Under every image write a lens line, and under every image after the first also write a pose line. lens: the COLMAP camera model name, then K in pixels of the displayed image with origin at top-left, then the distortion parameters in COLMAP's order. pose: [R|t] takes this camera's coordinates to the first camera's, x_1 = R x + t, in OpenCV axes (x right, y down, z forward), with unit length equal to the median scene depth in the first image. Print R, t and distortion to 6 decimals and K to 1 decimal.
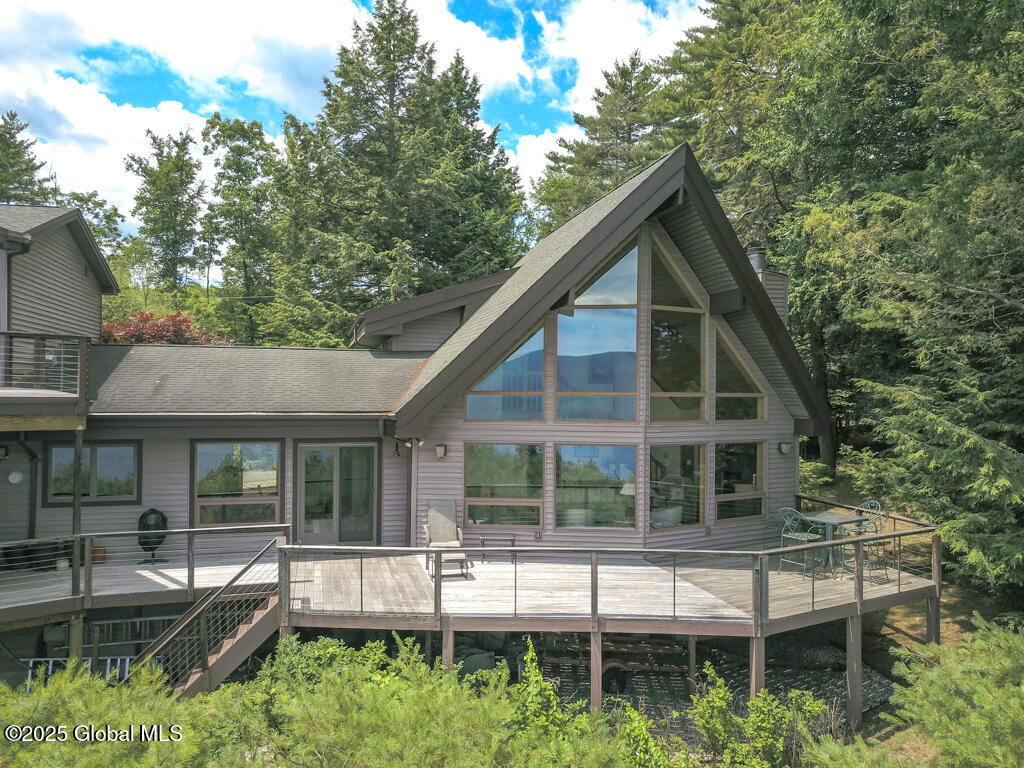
lens RADIAL K [[783.8, 0, 512.0], [0, 783.8, 384.0], [0, 0, 1]] dist [0.070259, -0.212990]
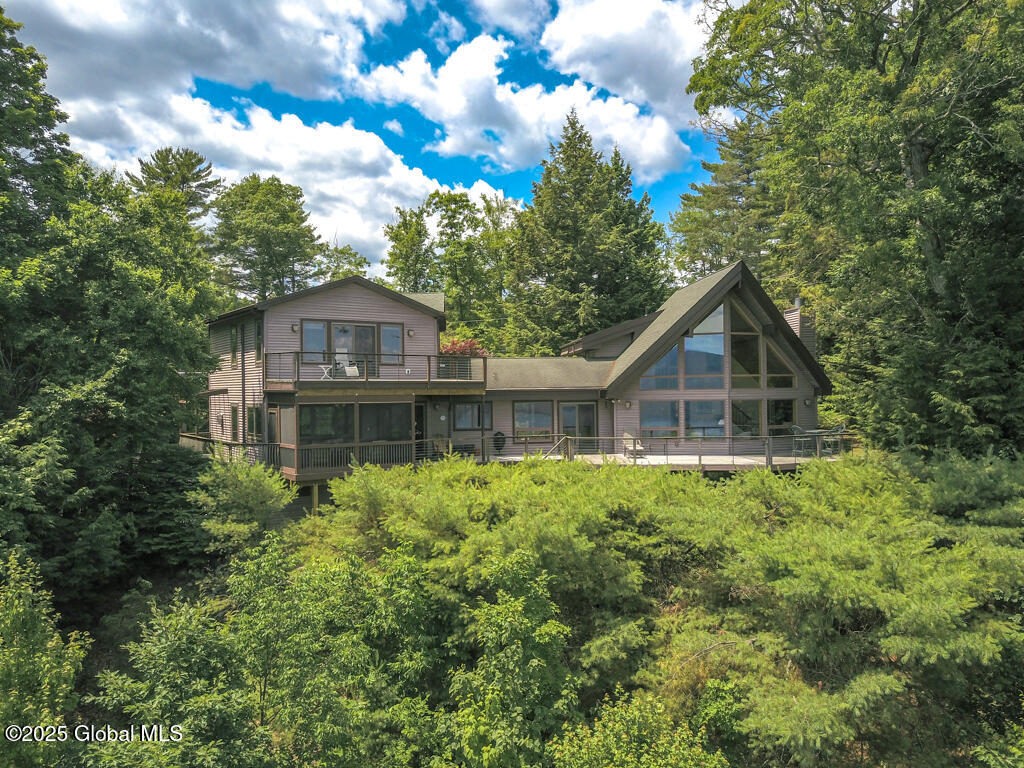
lens RADIAL K [[783.8, 0, 512.0], [0, 783.8, 384.0], [0, 0, 1]] dist [0.070259, -0.212990]
pose [[0.984231, -0.019910, -0.175762, -0.026385], [0.019851, 0.999801, -0.002097, 0.027431], [0.175768, -0.001425, 0.984431, -1.095409]]
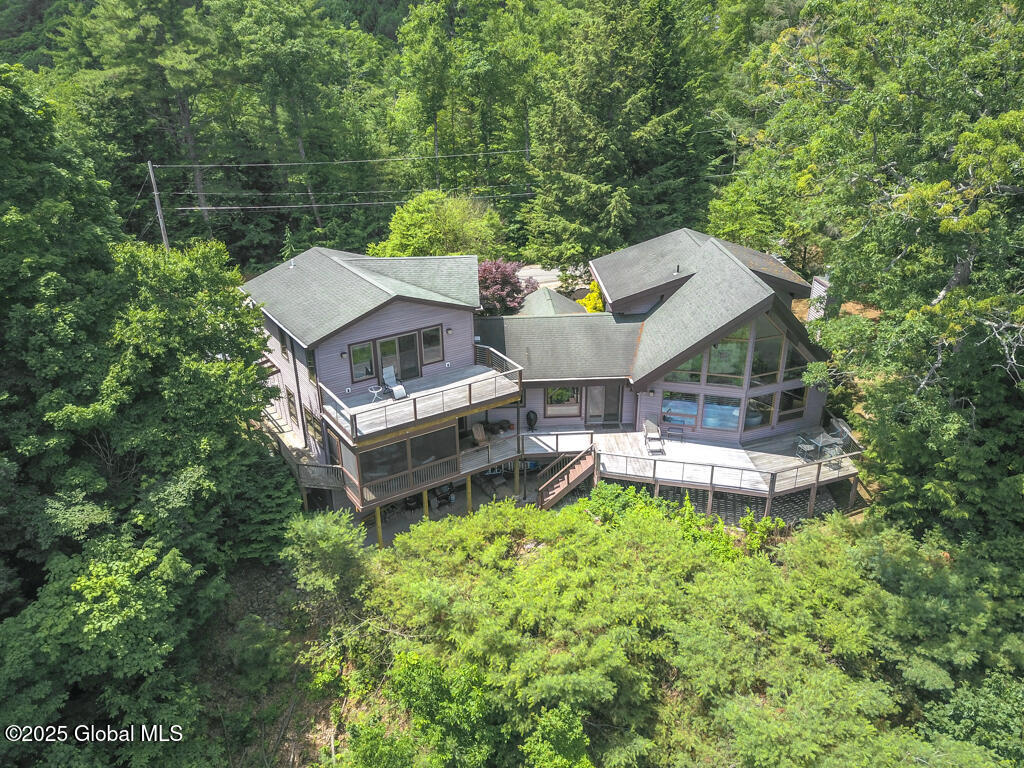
lens RADIAL K [[781.3, 0, 509.9], [0, 781.3, 382.5], [0, 0, 1]] dist [0.012661, 0.016651]
pose [[0.980221, 0.061286, -0.188178, -0.069287], [0.027450, 0.899550, 0.435955, -0.919857], [0.195993, -0.432498, 0.880075, -1.039232]]
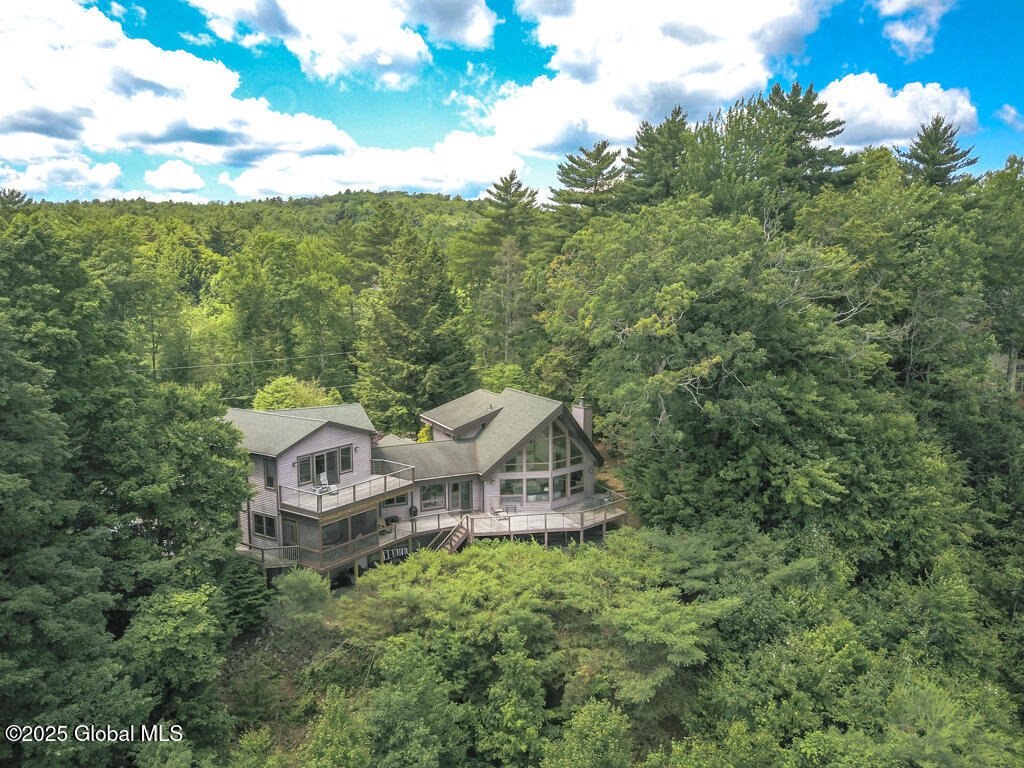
lens RADIAL K [[783.8, 0, 512.0], [0, 783.8, 384.0], [0, 0, 1]] dist [0.070259, -0.212990]
pose [[0.978521, -0.039930, 0.202245, -0.665045], [0.009103, 0.988474, 0.151114, -0.829399], [-0.205948, -0.146028, 0.967606, -2.192161]]
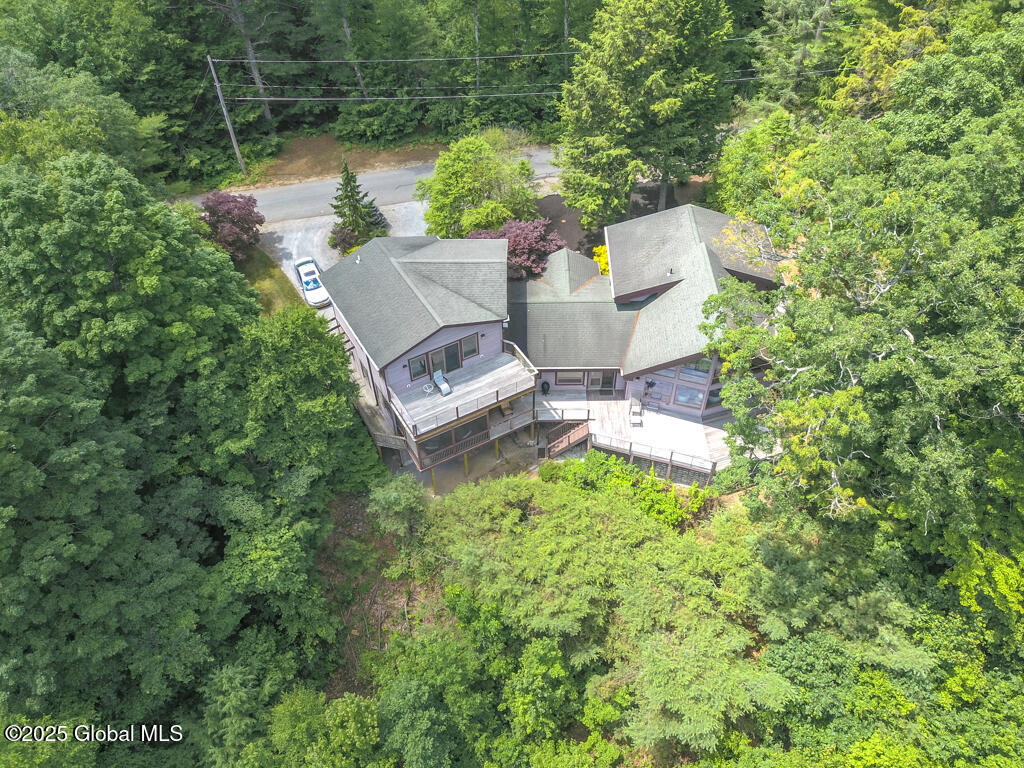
lens RADIAL K [[783.8, 0, 512.0], [0, 783.8, 384.0], [0, 0, 1]] dist [0.070259, -0.212990]
pose [[0.967038, 0.169471, -0.190045, 0.016458], [0.029352, 0.667187, 0.744312, -2.087069], [0.252935, -0.725356, 0.640221, -1.016743]]
